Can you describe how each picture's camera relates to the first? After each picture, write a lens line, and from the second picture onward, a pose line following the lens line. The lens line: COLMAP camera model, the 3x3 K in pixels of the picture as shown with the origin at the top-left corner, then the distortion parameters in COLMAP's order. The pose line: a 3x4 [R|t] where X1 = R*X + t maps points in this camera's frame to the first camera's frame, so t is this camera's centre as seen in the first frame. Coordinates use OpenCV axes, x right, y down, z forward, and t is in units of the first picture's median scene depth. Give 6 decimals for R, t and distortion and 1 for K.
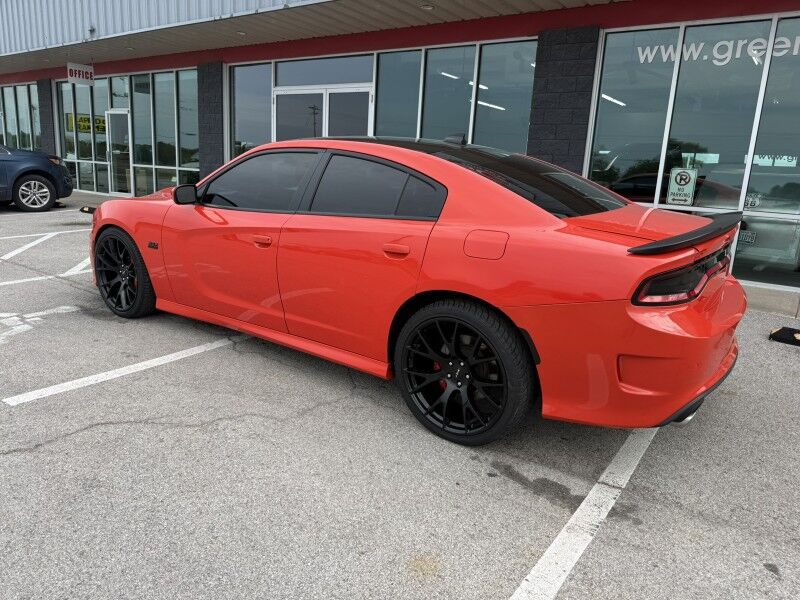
lens RADIAL K [[584.3, 0, 396.7], [0, 584.3, 277.5], [0, 0, 1]] dist [-0.000104, -0.004705]
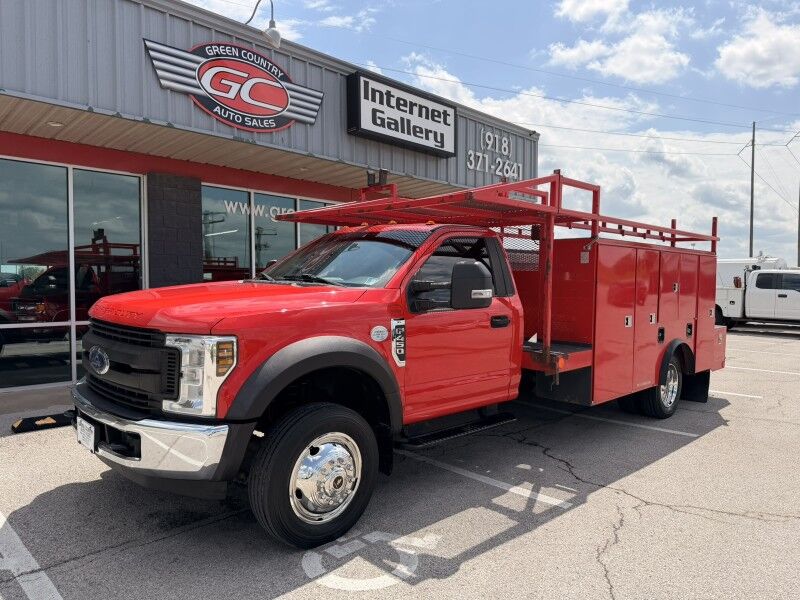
lens RADIAL K [[571.8, 0, 400.0], [0, 571.8, 300.0], [0, 0, 1]] dist [0.189410, -0.322280]
pose [[0.123464, -0.074157, 0.989574, -1.331324], [0.194229, 0.979722, 0.049186, -0.253166], [-0.973156, 0.186132, 0.135364, 0.747828]]
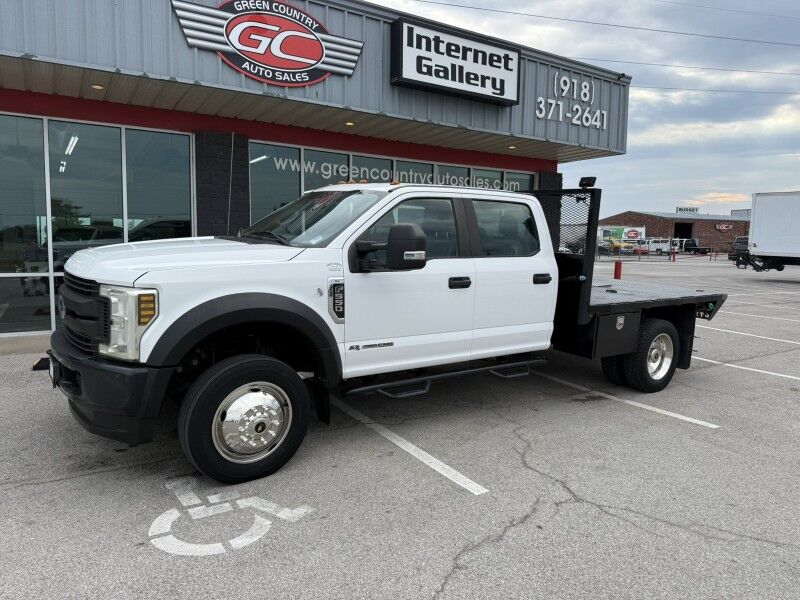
lens RADIAL K [[572.0, 0, 407.1], [0, 572.0, 299.3], [0, 0, 1]] dist [0.098994, -0.161042]
pose [[0.337768, -0.136052, 0.931345, -1.188099], [0.177618, 0.980933, 0.078880, -0.195555], [-0.924319, 0.138781, 0.355493, 0.455188]]
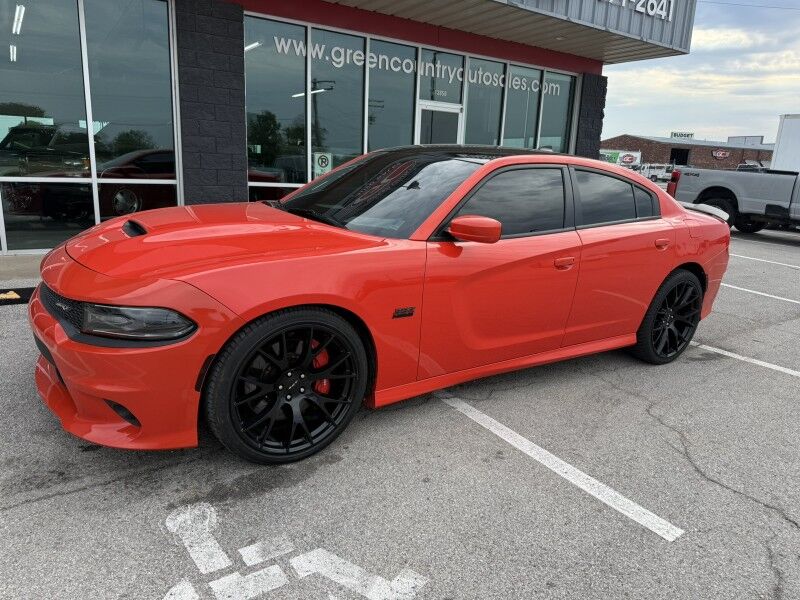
lens RADIAL K [[580.0, 0, 400.0], [0, 580.0, 300.0], [0, 0, 1]] dist [-0.001746, -0.002324]
pose [[0.317936, -0.252645, 0.913831, -0.929432], [0.152408, 0.964927, 0.213746, -0.192015], [-0.935782, 0.071318, 0.345290, 0.714133]]
